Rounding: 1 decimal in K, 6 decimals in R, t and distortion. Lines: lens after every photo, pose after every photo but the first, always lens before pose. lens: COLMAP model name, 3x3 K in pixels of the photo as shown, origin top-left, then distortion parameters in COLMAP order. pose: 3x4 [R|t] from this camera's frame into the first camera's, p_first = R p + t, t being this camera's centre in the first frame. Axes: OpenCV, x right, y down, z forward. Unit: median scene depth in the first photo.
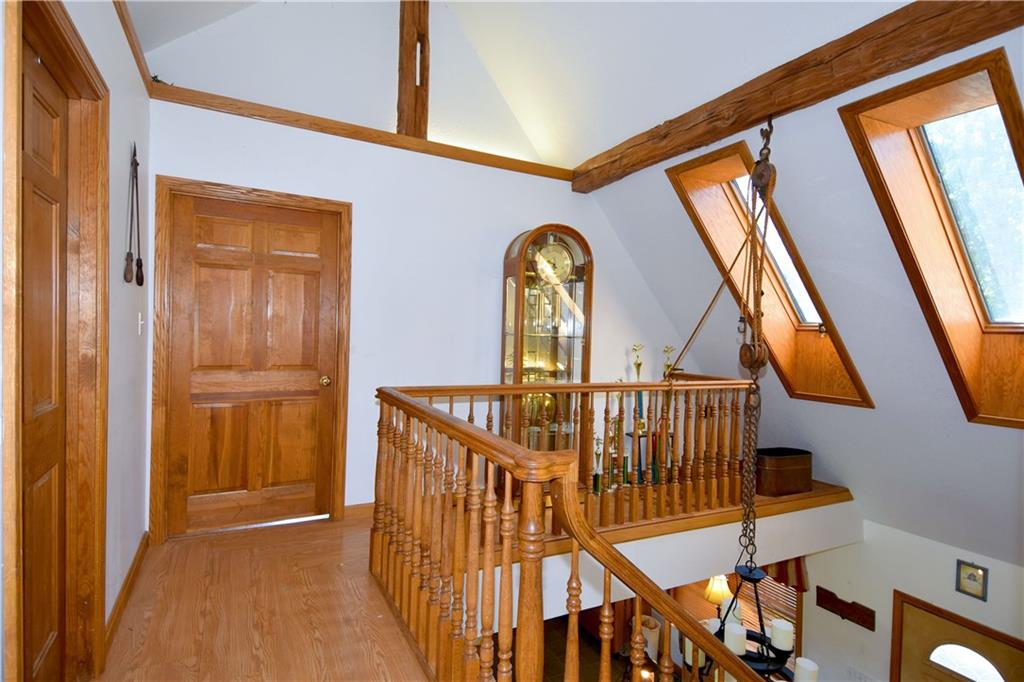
lens RADIAL K [[531.3, 0, 512.0], [0, 531.3, 341.0], [0, 0, 1]] dist [-0.001212, -0.018550]
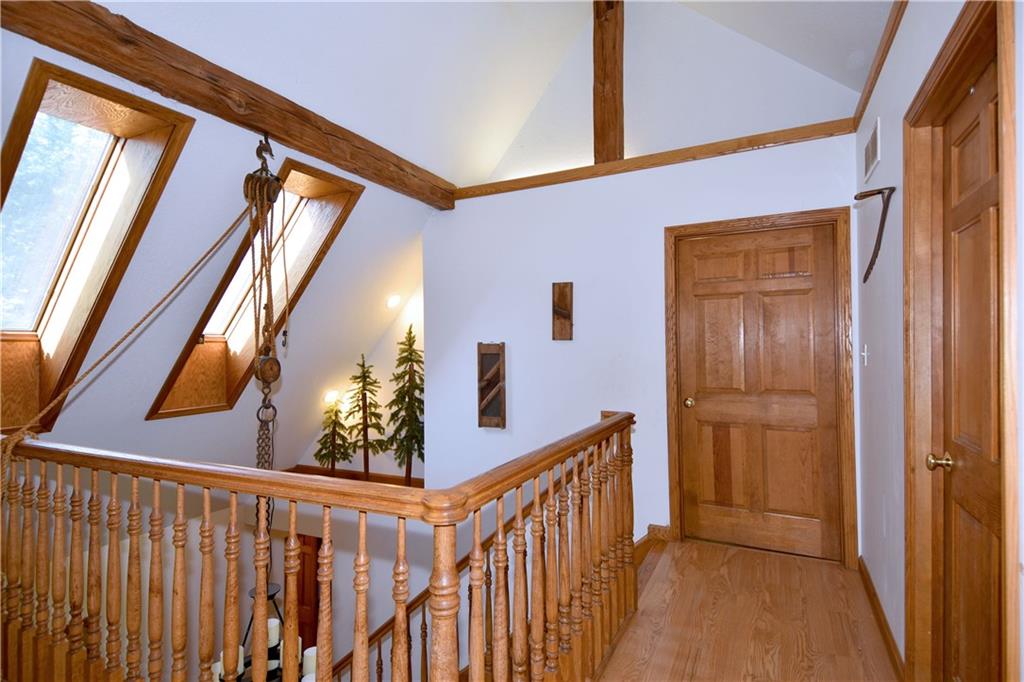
lens RADIAL K [[530.1, 0, 512.0], [0, 530.1, 341.0], [0, 0, 1]] dist [-0.001111, -0.000452]
pose [[-0.596695, -0.009063, 0.802417, -0.453435], [-0.005764, 0.999959, 0.007008, -0.026298], [-0.802448, -0.000443, -0.596722, 0.910648]]
